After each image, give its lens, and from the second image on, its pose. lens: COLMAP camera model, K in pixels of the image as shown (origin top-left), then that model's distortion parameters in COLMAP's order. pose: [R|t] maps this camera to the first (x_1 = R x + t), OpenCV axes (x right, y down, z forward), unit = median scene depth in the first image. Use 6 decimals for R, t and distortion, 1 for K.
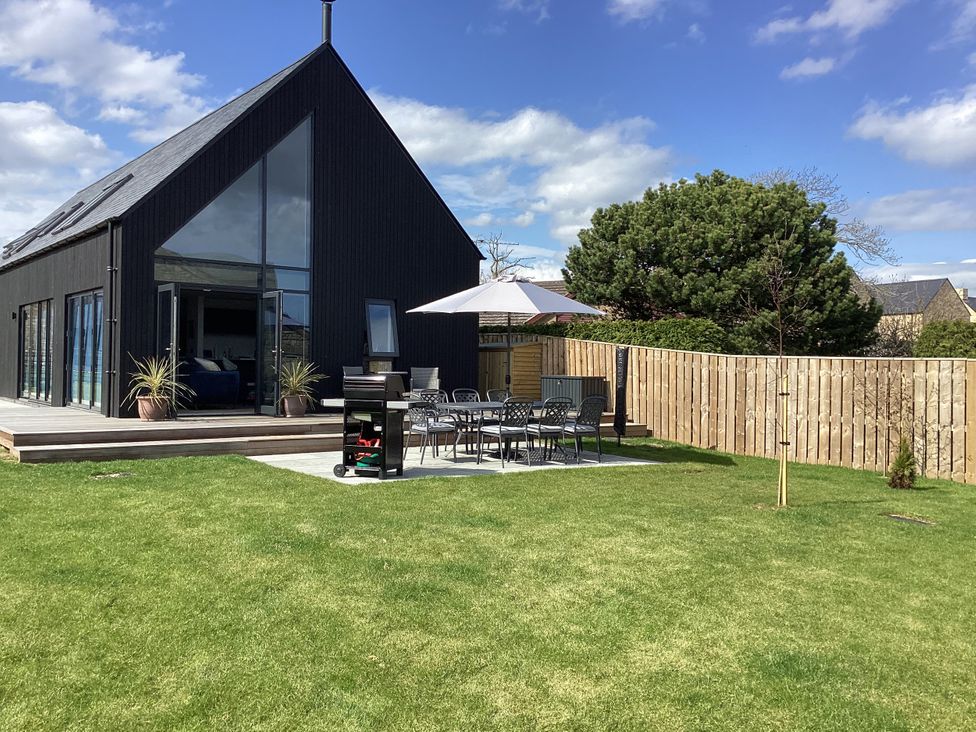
lens RADIAL K [[883.5, 0, 486.0], [0, 883.5, 348.5], [0, 0, 1]] dist [0.078443, 0.007231]
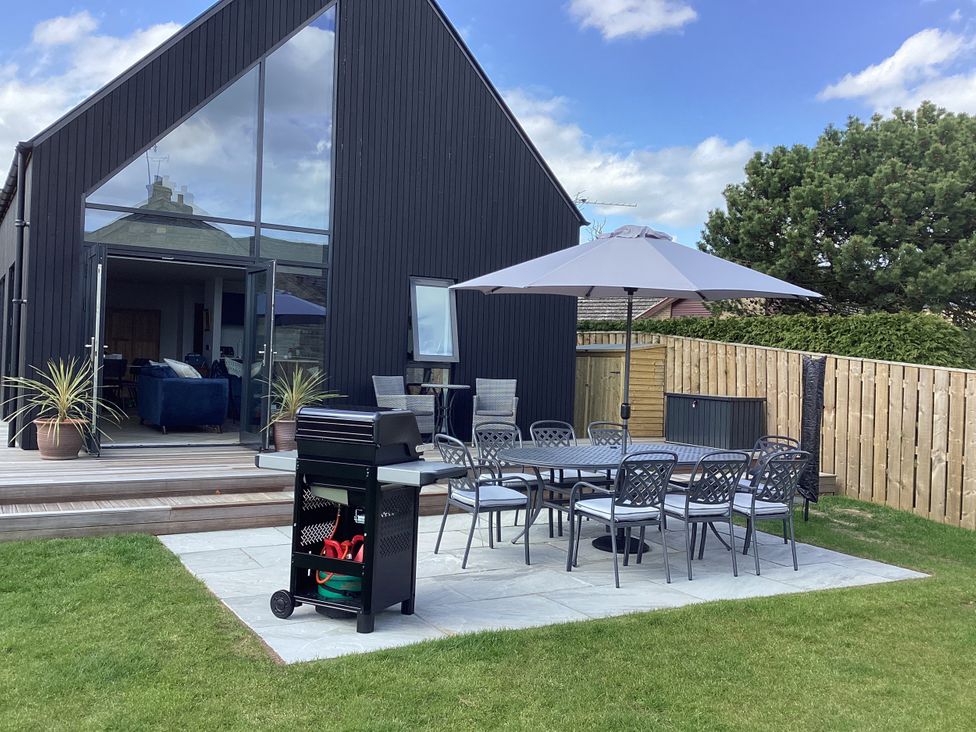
lens RADIAL K [[871.1, 0, 477.5], [0, 871.1, 365.8], [0, 0, 1]] dist [0.052071, -0.009266]
pose [[0.992310, 0.021438, -0.121903, -0.001572], [-0.018816, 0.999567, 0.022618, -0.003647], [0.122335, -0.020150, 0.992284, 0.331932]]
